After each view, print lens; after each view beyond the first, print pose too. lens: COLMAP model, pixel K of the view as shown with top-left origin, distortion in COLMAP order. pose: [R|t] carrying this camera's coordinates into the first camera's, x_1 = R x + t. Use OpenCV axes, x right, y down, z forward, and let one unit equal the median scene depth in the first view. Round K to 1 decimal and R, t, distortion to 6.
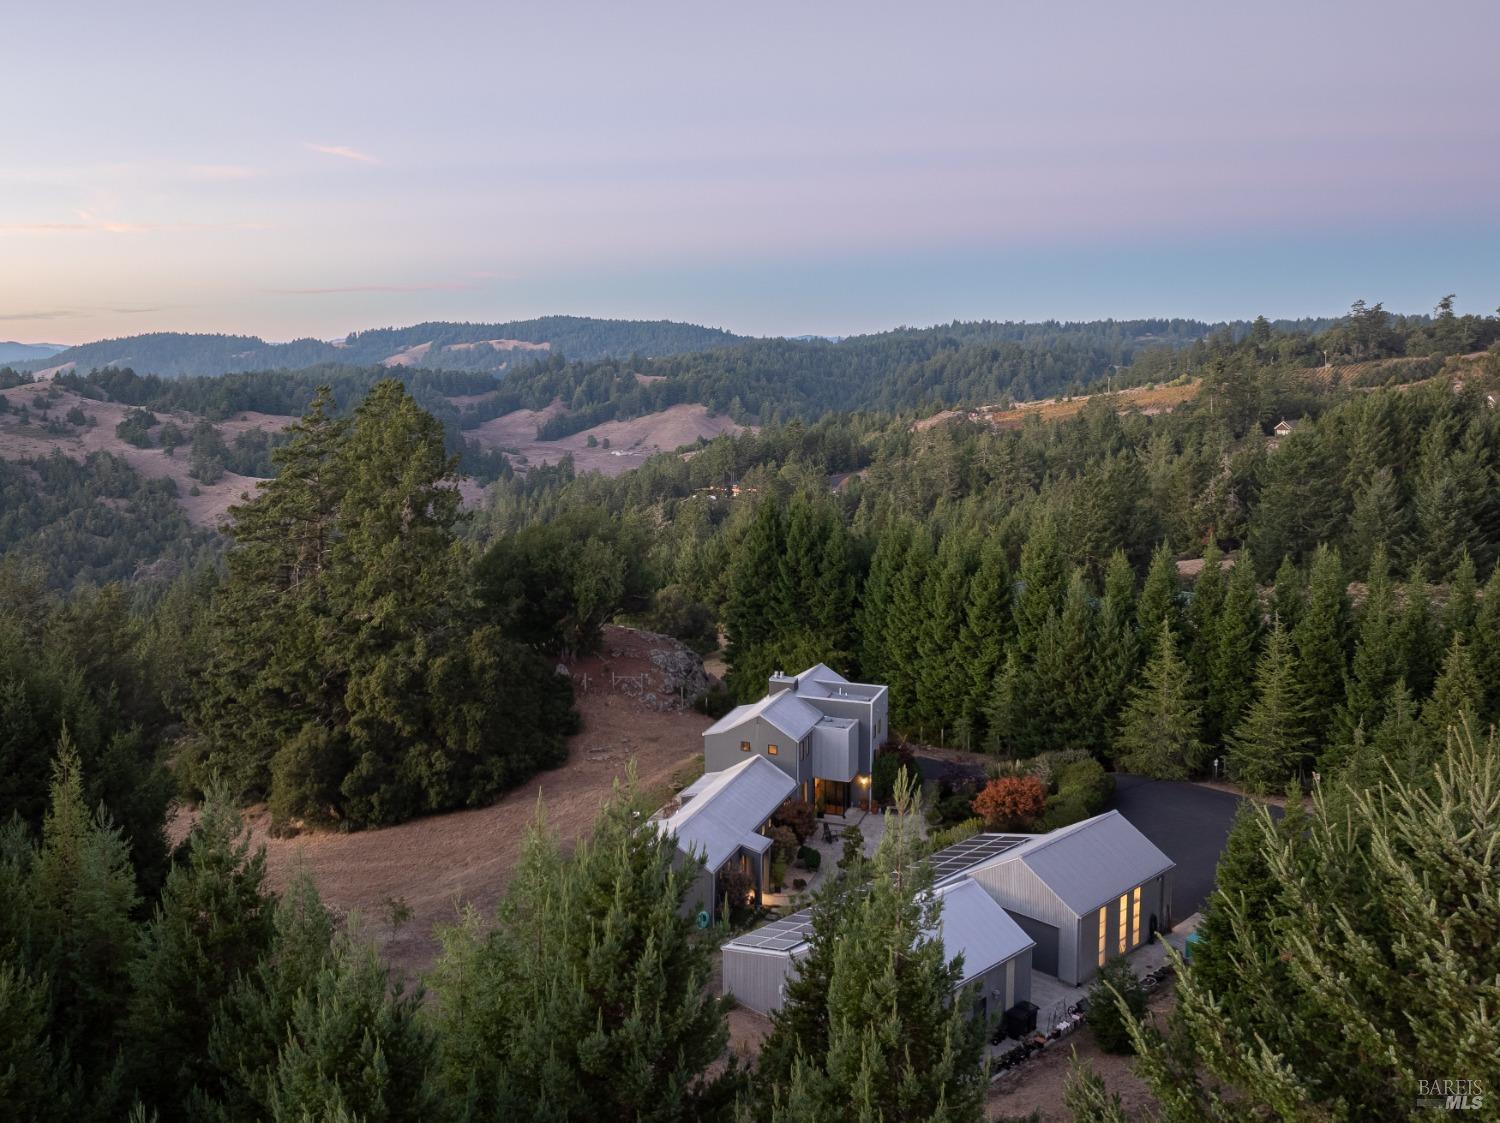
lens RADIAL K [[1957.8, 0, 750.0], [0, 1957.8, 561.5], [0, 0, 1]] dist [-0.046961, -0.046567]
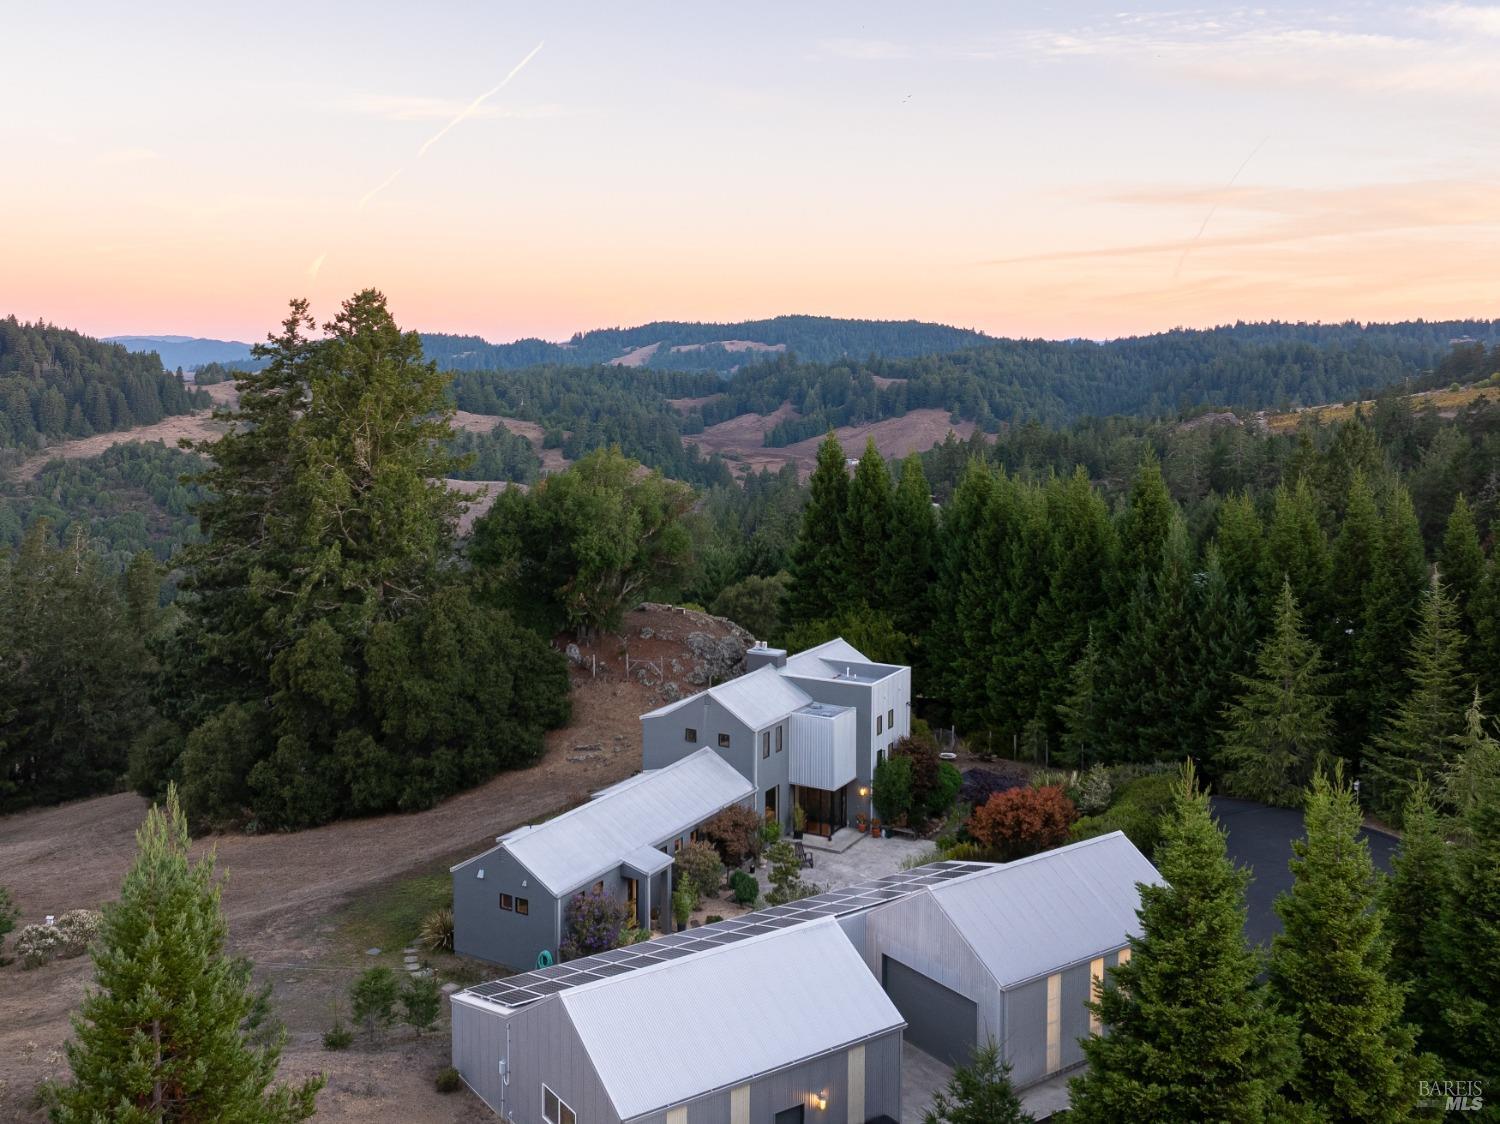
lens RADIAL K [[1957.8, 0, 750.0], [0, 1957.8, 562.0], [0, 0, 1]] dist [-0.046961, -0.046567]
pose [[0.982549, 0.020414, -0.184881, 0.128989], [-0.025944, 0.999284, -0.027540, 0.040304], [0.184186, 0.031856, 0.982375, 0.226399]]
